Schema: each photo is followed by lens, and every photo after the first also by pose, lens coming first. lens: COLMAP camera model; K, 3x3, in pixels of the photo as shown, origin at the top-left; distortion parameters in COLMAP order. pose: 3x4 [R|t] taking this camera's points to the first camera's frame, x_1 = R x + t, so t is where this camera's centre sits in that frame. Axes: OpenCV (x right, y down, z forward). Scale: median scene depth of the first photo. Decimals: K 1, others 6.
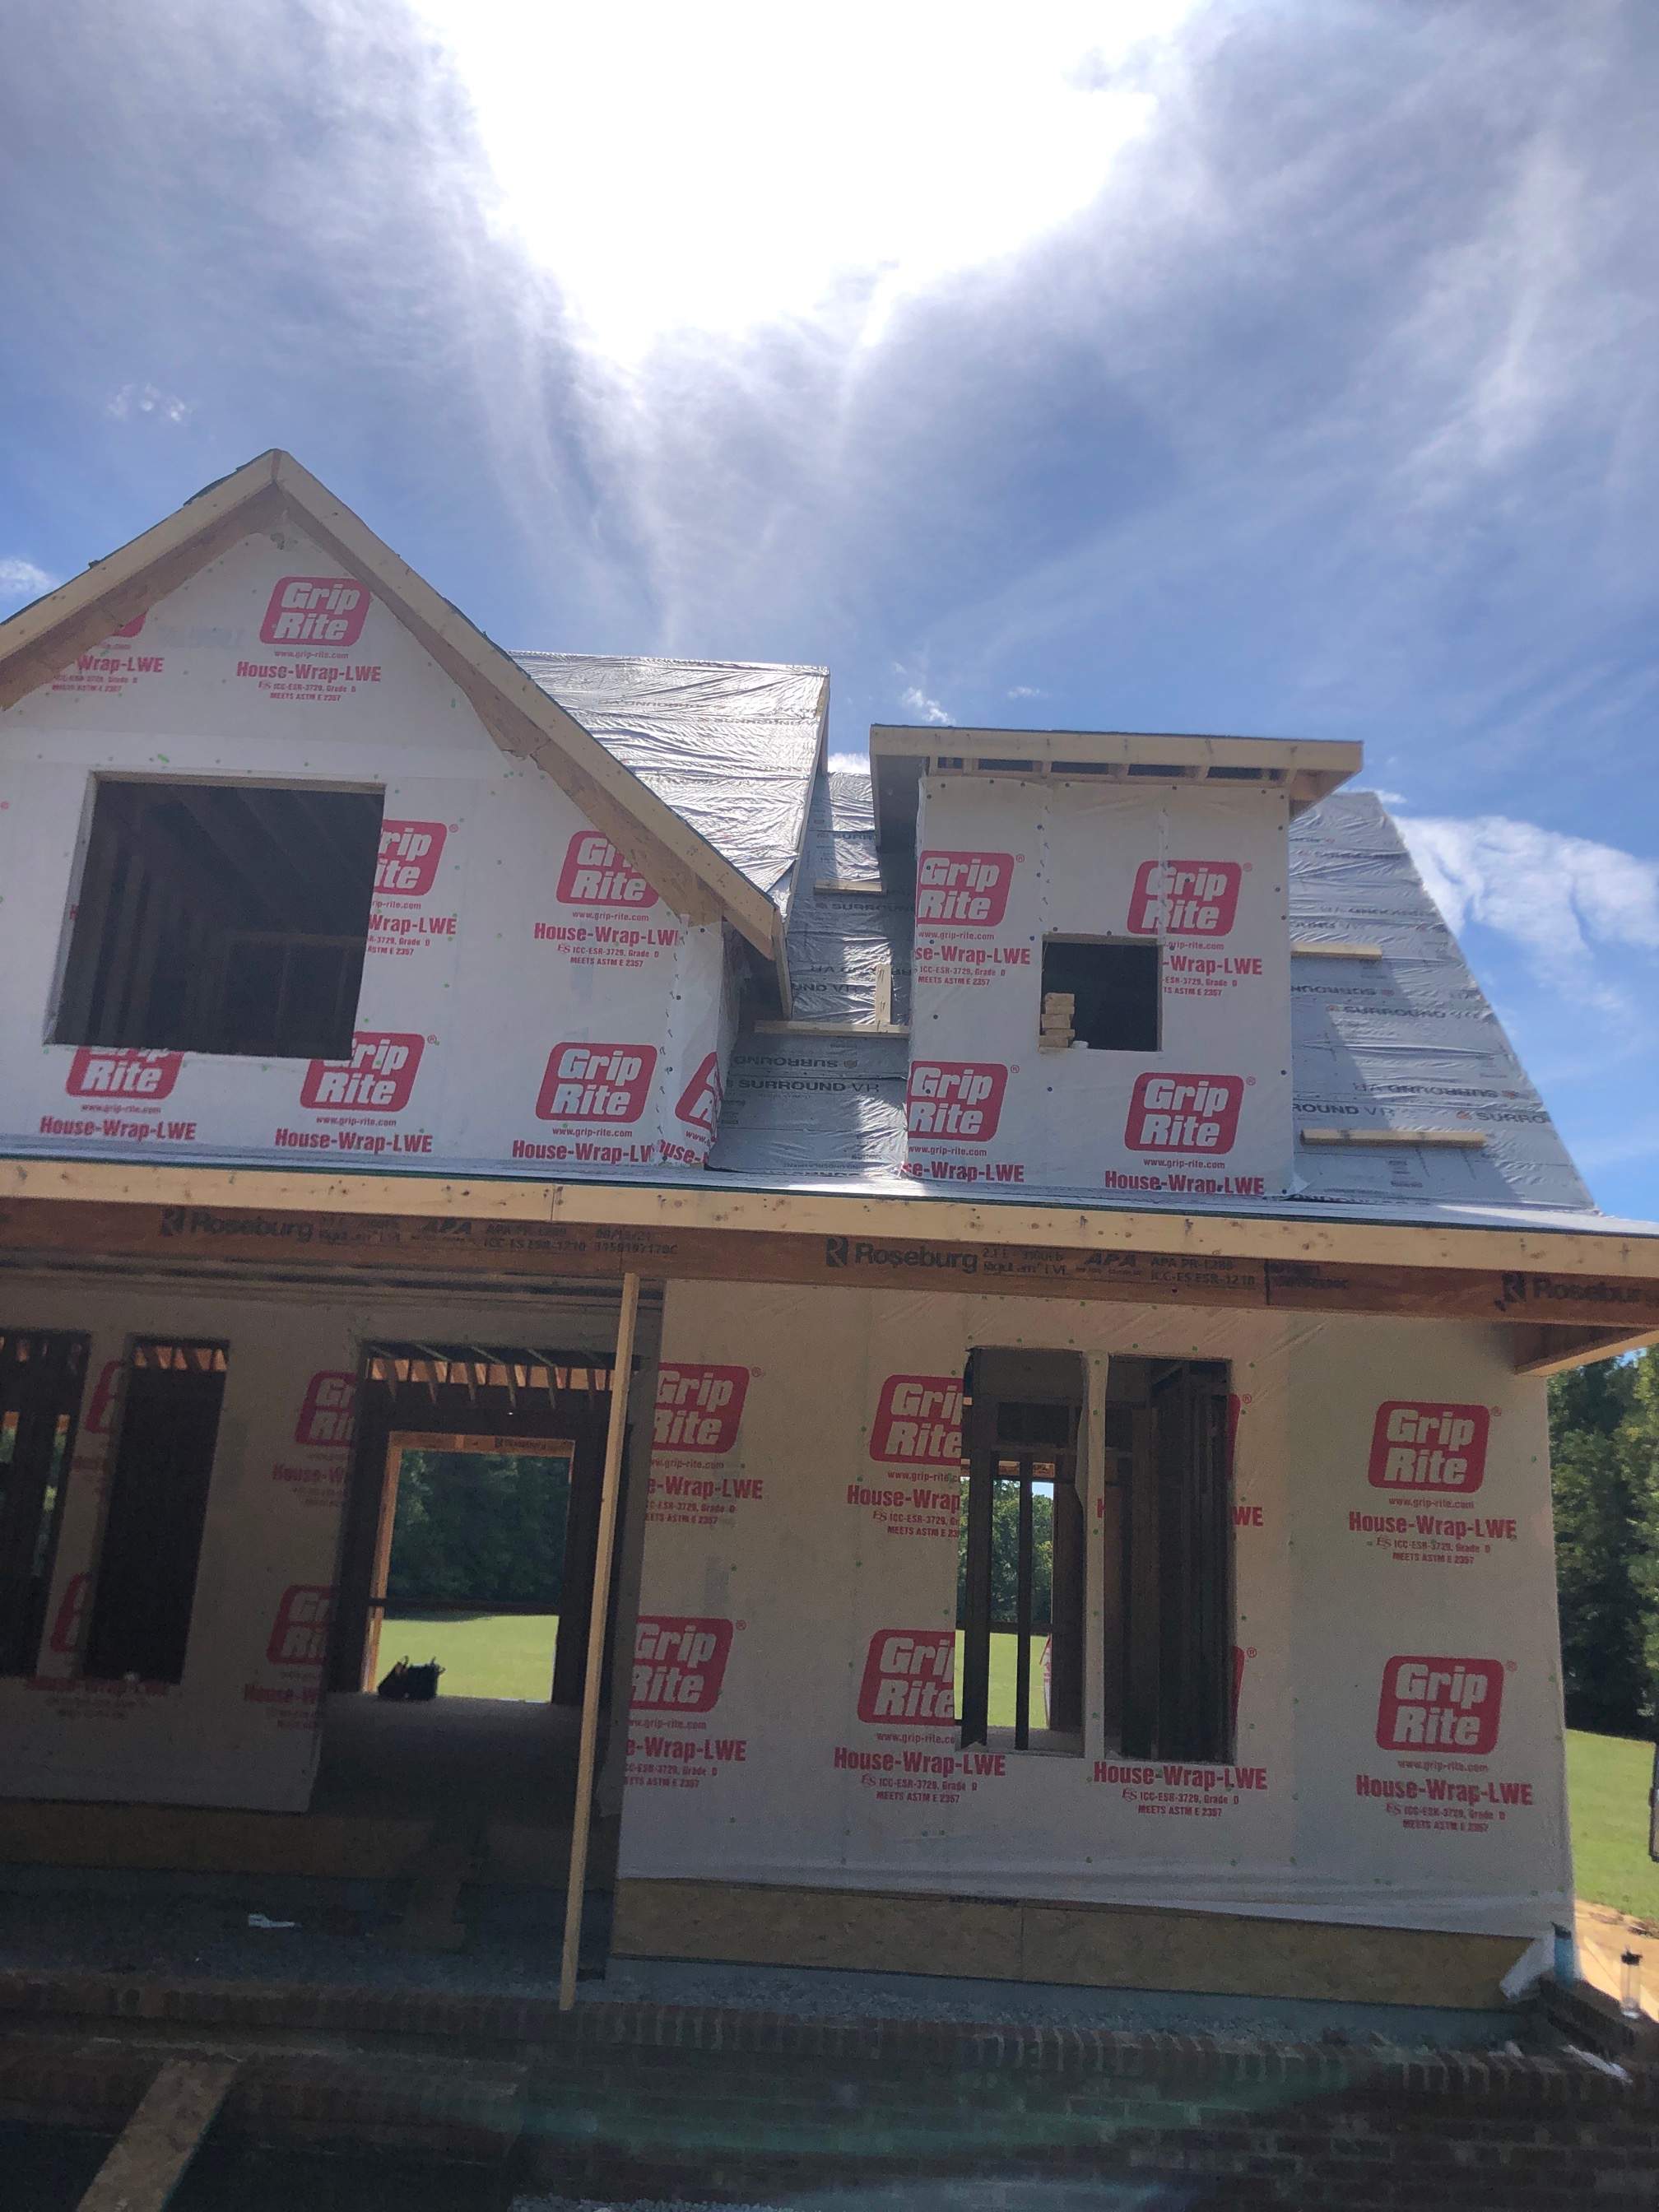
lens RADIAL K [[1893.6, 0, 901.5], [0, 1893.6, 1049.9], [0, 0, 1]] dist [0.031393, -0.032350]
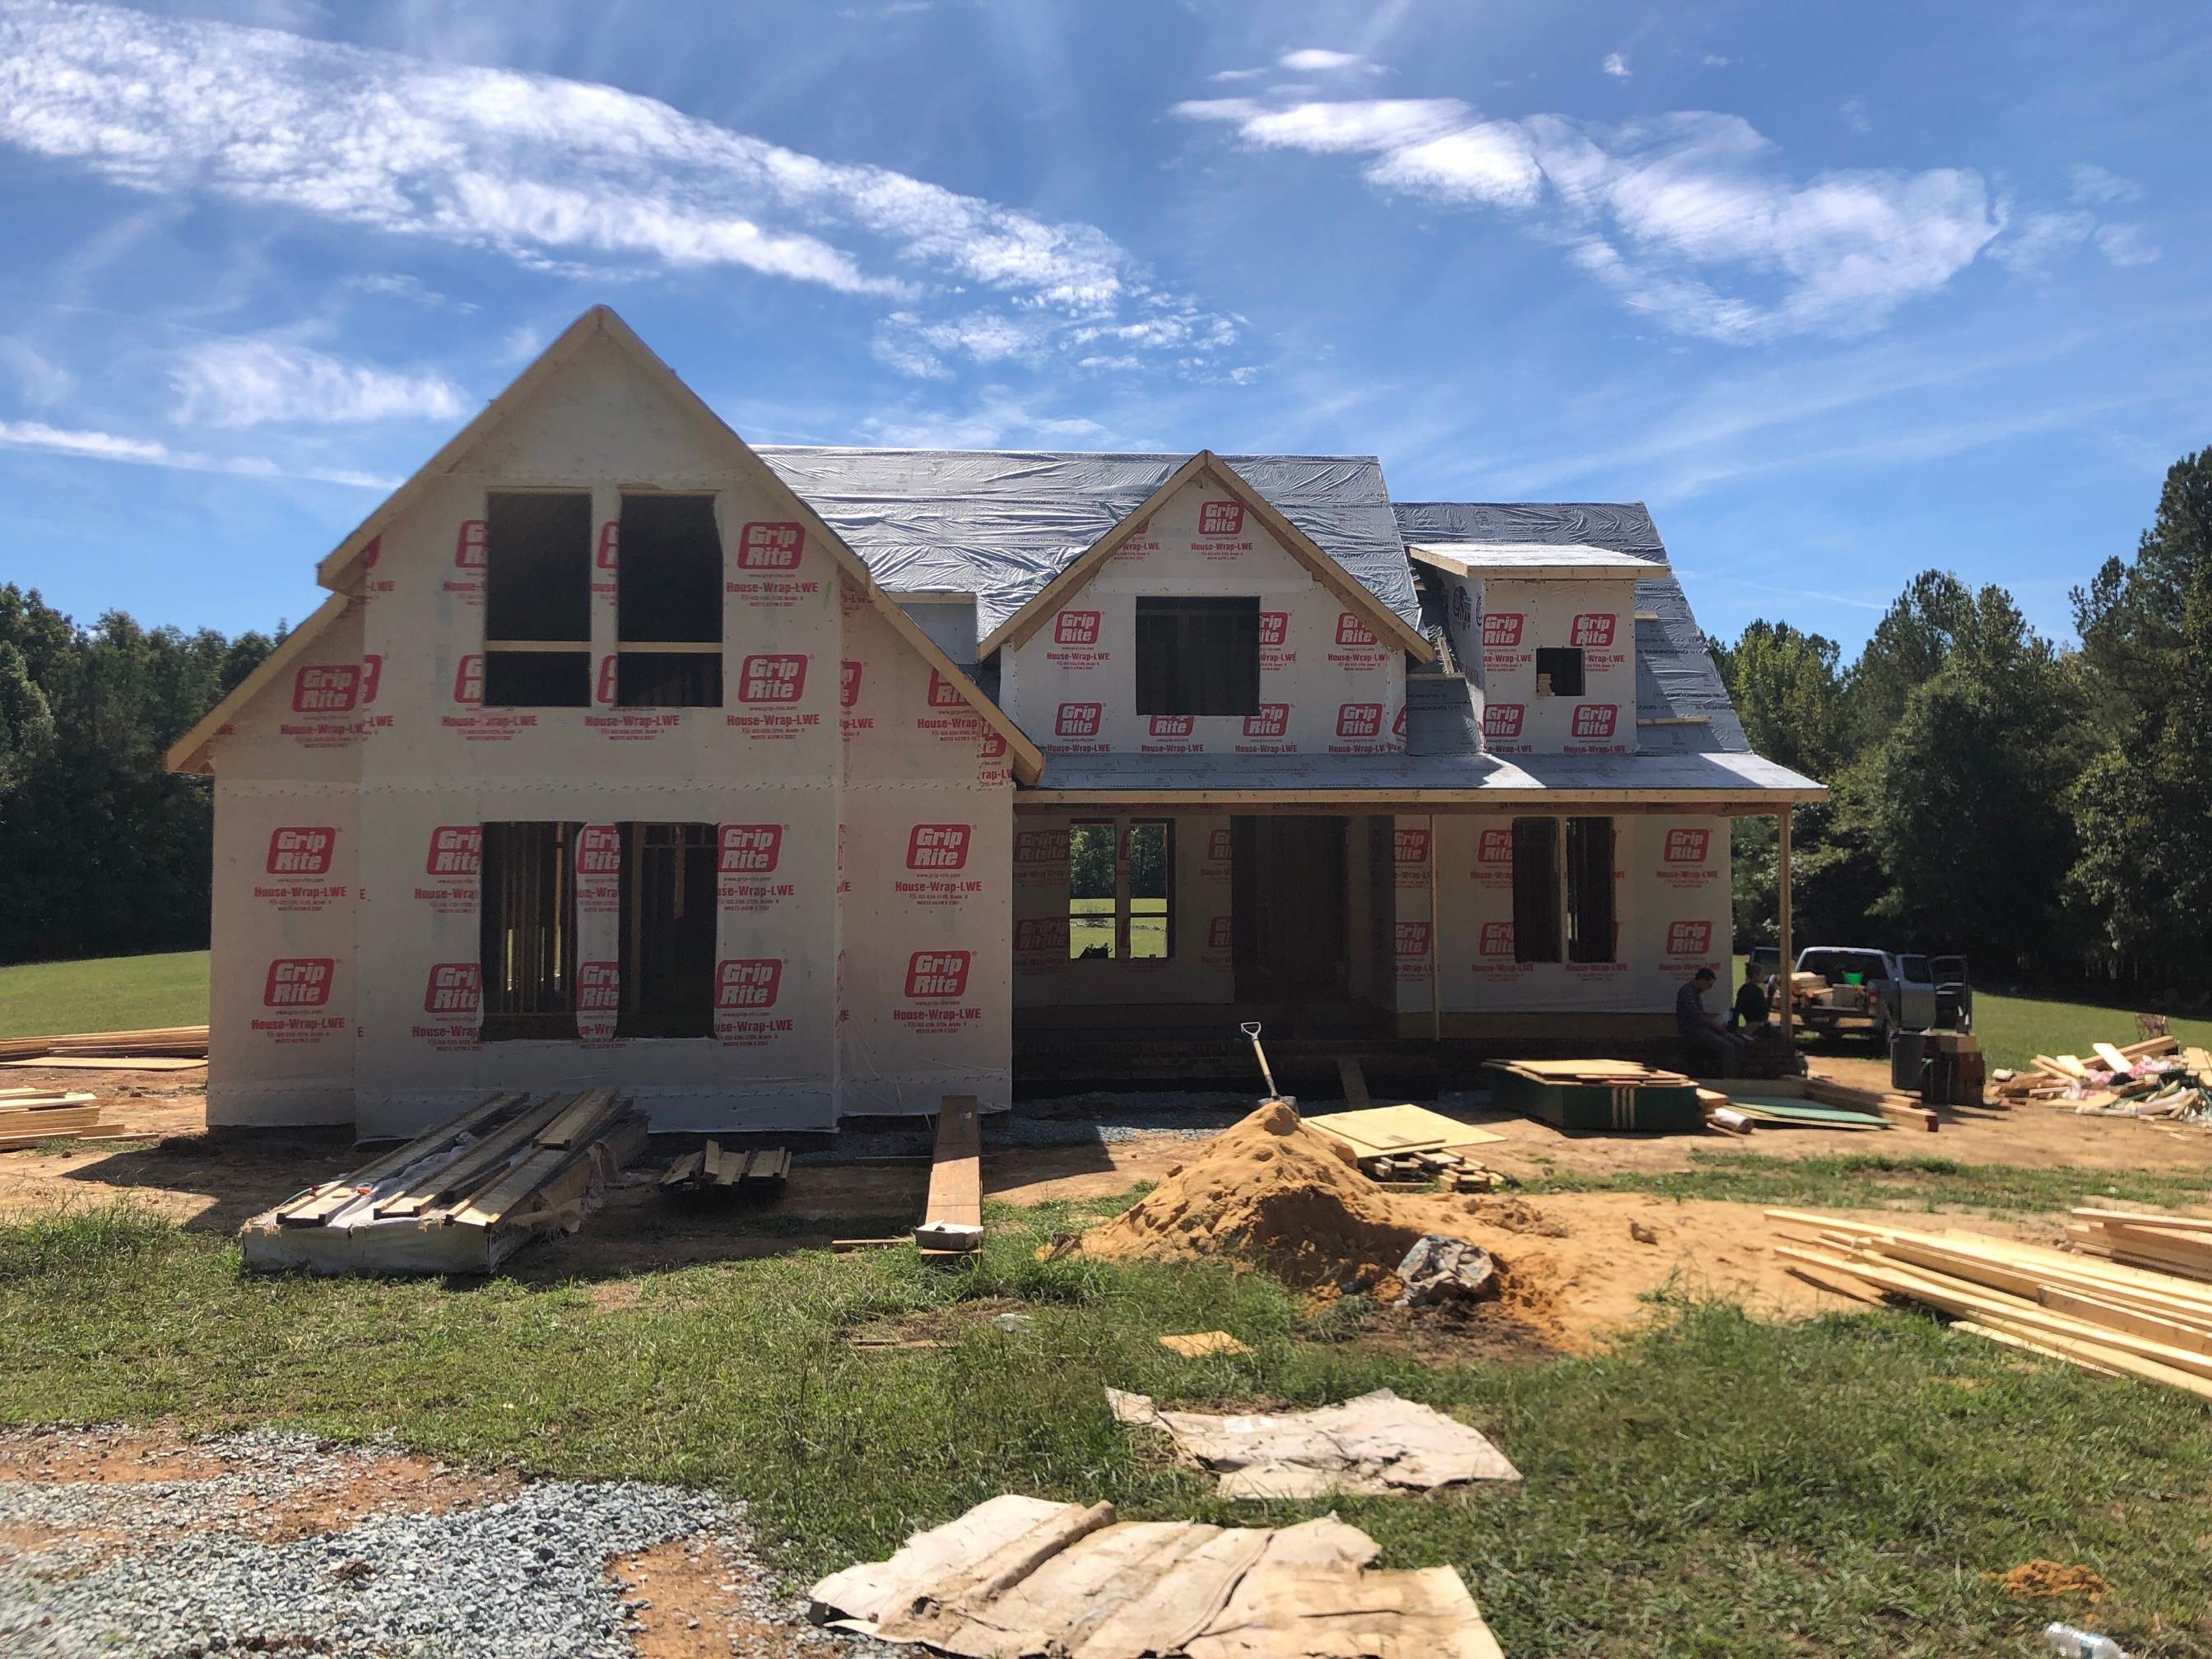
lens RADIAL K [[1870.6, 0, 1107.9], [0, 1870.6, 826.8], [0, 0, 1]] dist [0.037034, -0.028072]
pose [[0.997369, -0.053059, 0.049390, -0.604768], [0.038609, 0.965493, 0.257550, -0.481496], [-0.061351, -0.254965, 0.965002, -1.352890]]
